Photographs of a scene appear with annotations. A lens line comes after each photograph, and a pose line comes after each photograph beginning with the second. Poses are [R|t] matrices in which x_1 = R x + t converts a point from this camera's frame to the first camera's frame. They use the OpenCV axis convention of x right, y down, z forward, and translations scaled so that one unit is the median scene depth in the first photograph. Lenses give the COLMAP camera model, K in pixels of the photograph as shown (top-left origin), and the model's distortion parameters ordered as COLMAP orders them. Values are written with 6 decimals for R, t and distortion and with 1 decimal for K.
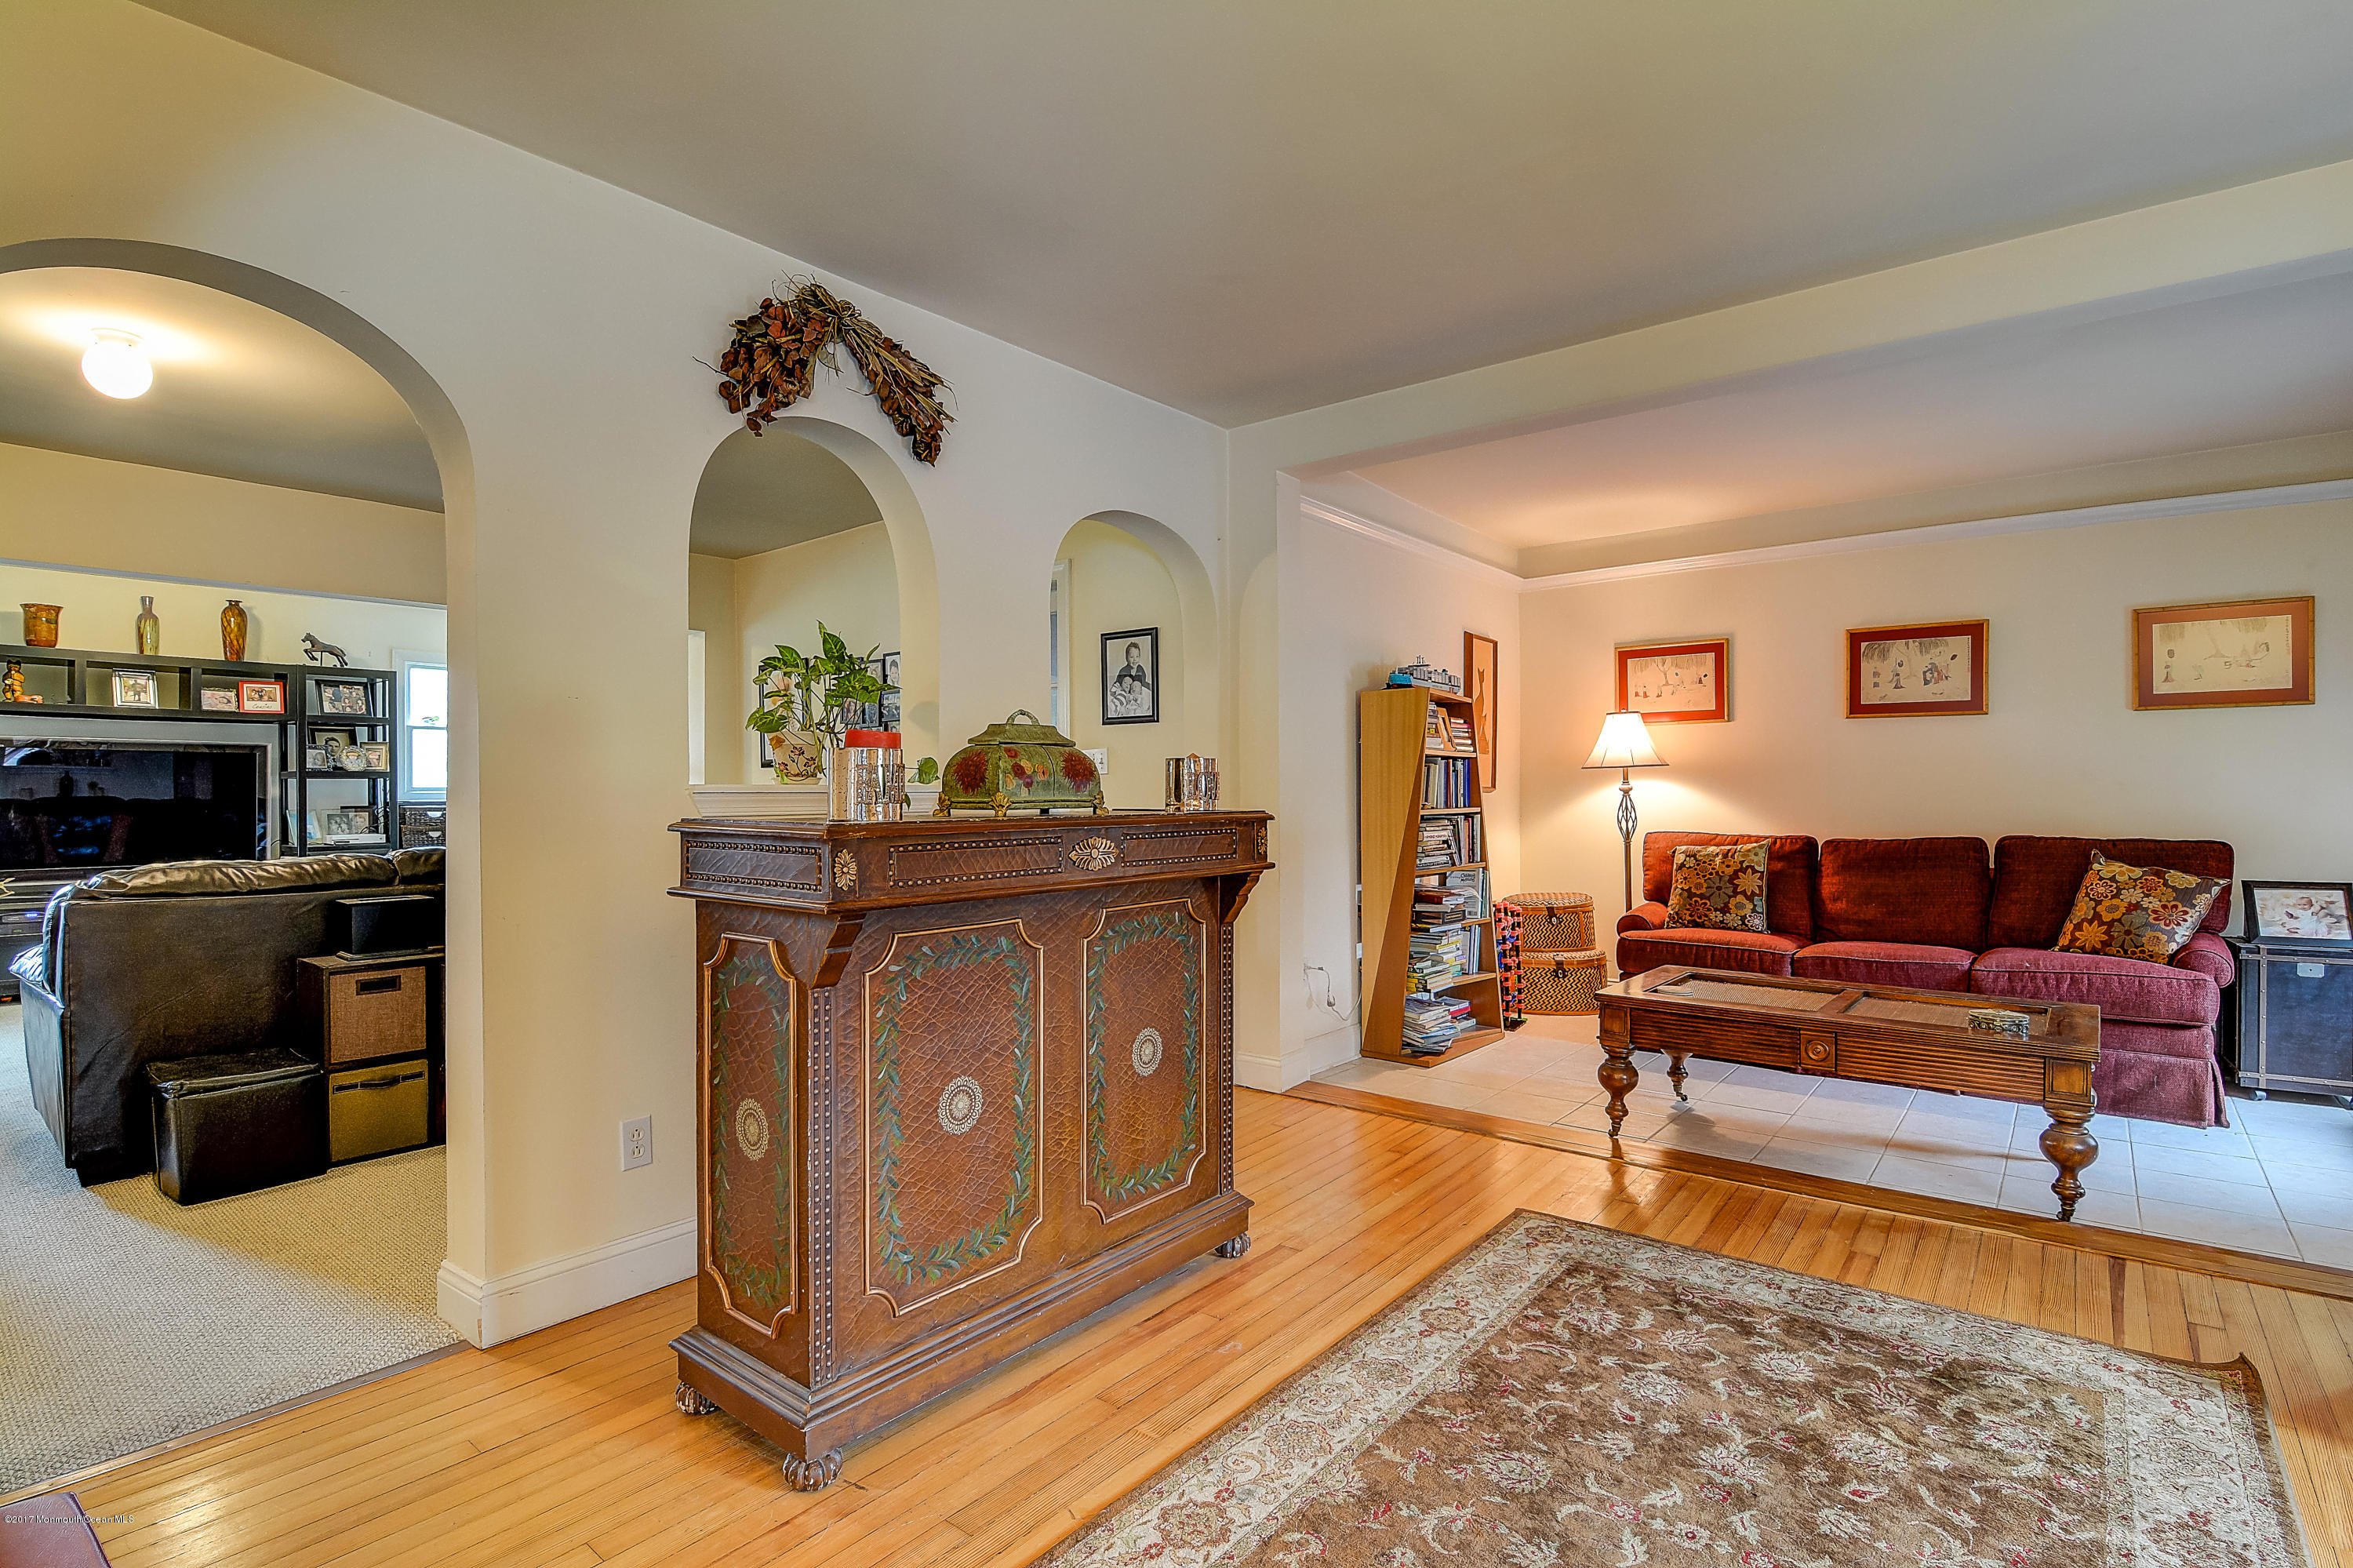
lens RADIAL K [[1129.8, 0, 1176.5], [0, 1129.8, 784.0], [0, 0, 1]] dist [-0.001479, -0.011612]
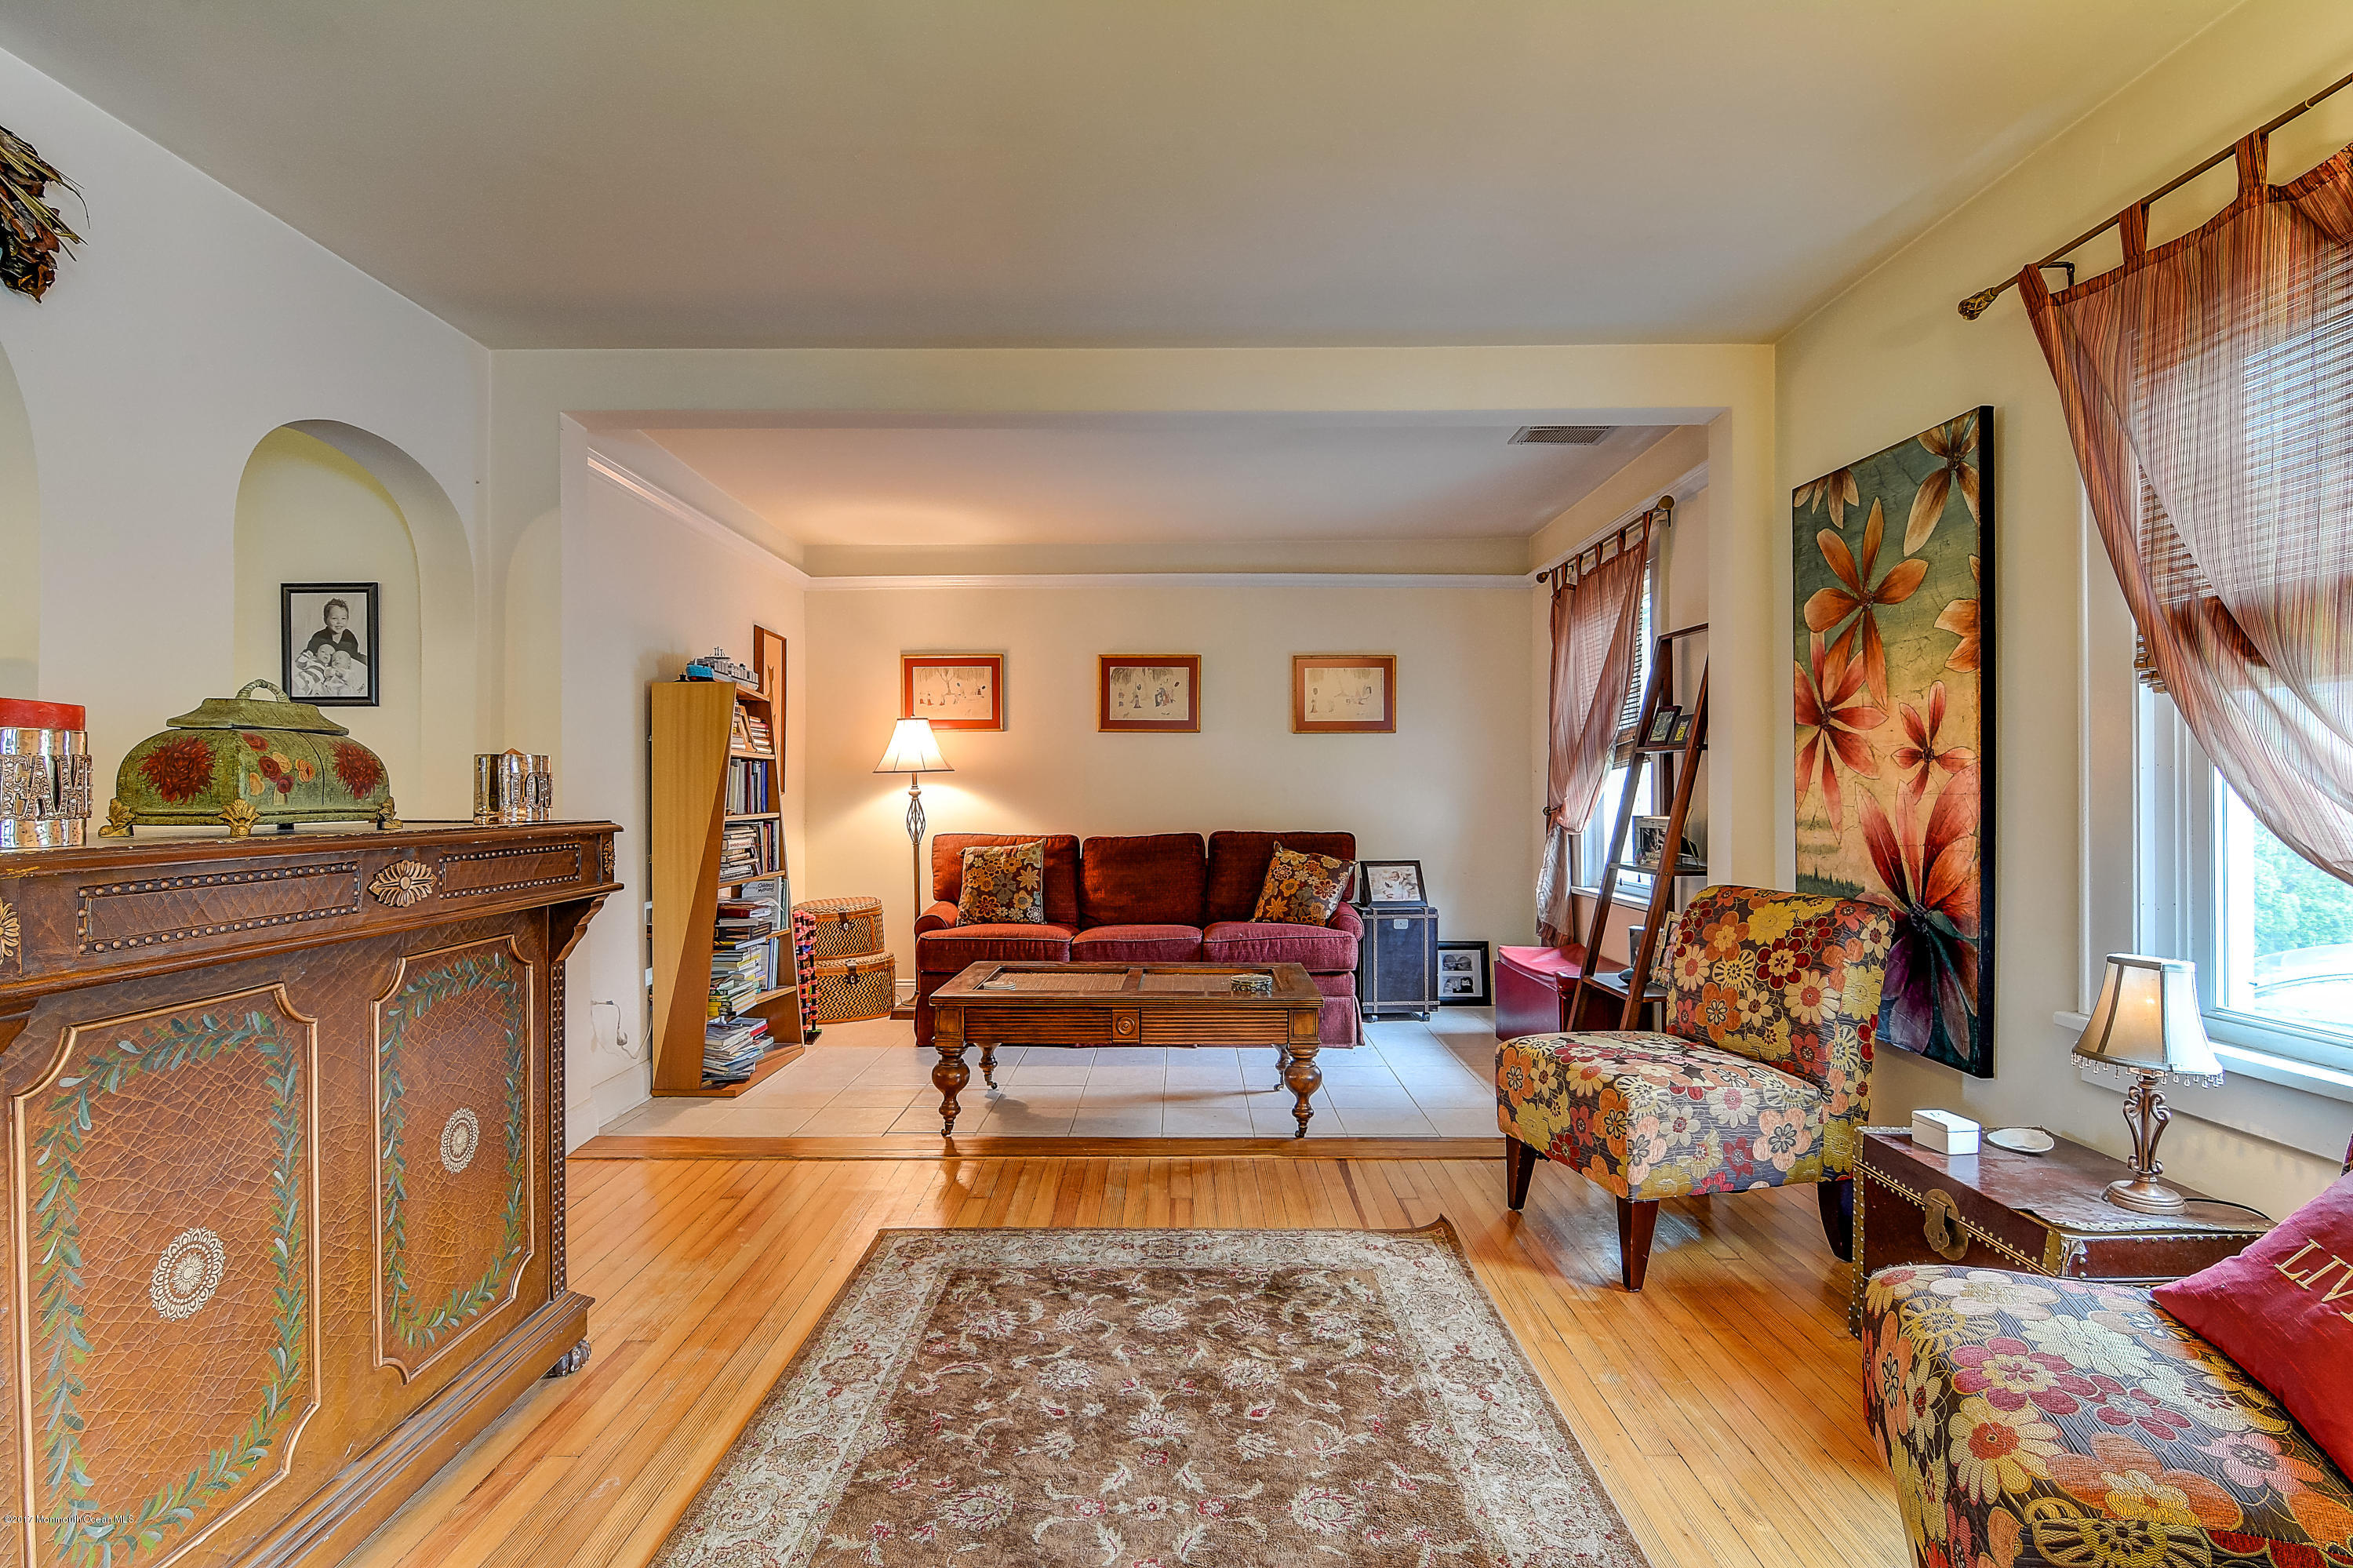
lens RADIAL K [[1129.8, 0, 1176.5], [0, 1129.8, 784.0], [0, 0, 1]] dist [-0.001479, -0.011612]
pose [[0.782650, 0.005686, 0.622436, -0.095083], [-0.004181, 0.999984, -0.003878, -0.001300], [-0.622448, 0.000433, 0.782661, 0.083382]]
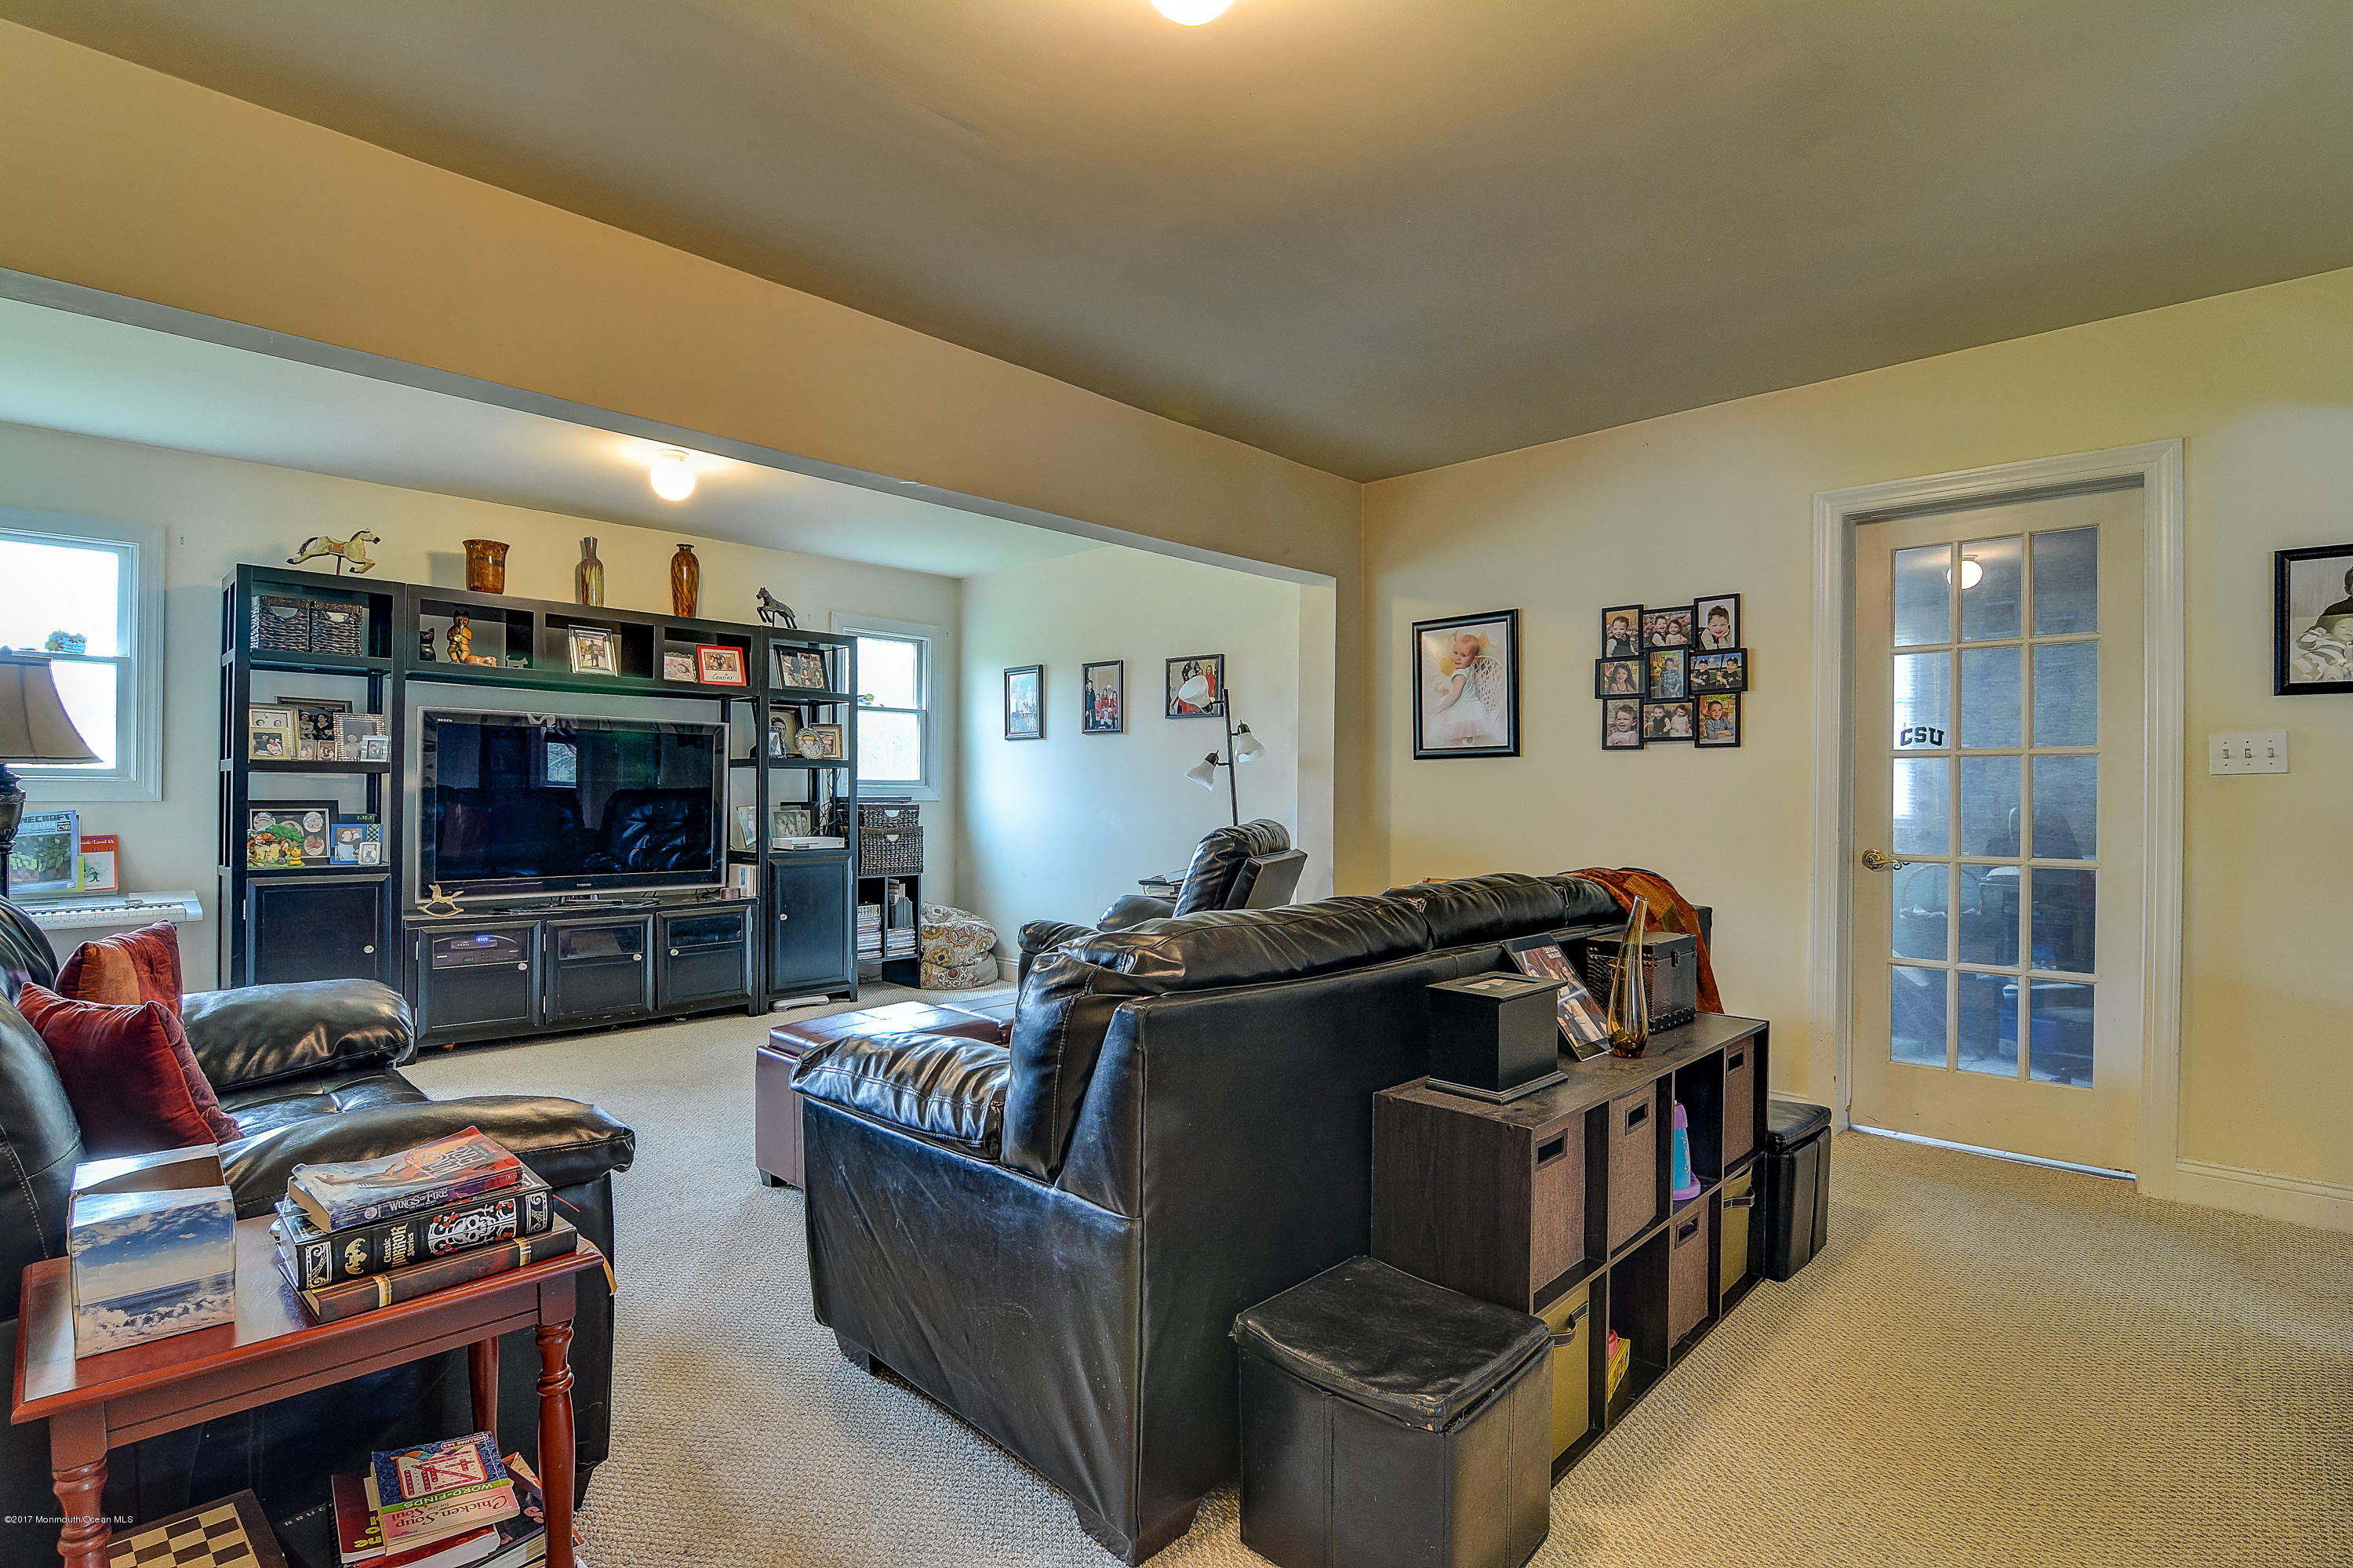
lens RADIAL K [[1129.8, 0, 1176.5], [0, 1129.8, 784.0], [0, 0, 1]] dist [-0.001479, -0.011612]
pose [[0.996799, 0.011881, -0.079065, -0.919320], [-0.011904, 0.999929, 0.000182, 0.006704], [0.079061, 0.000760, 0.996869, 0.482740]]
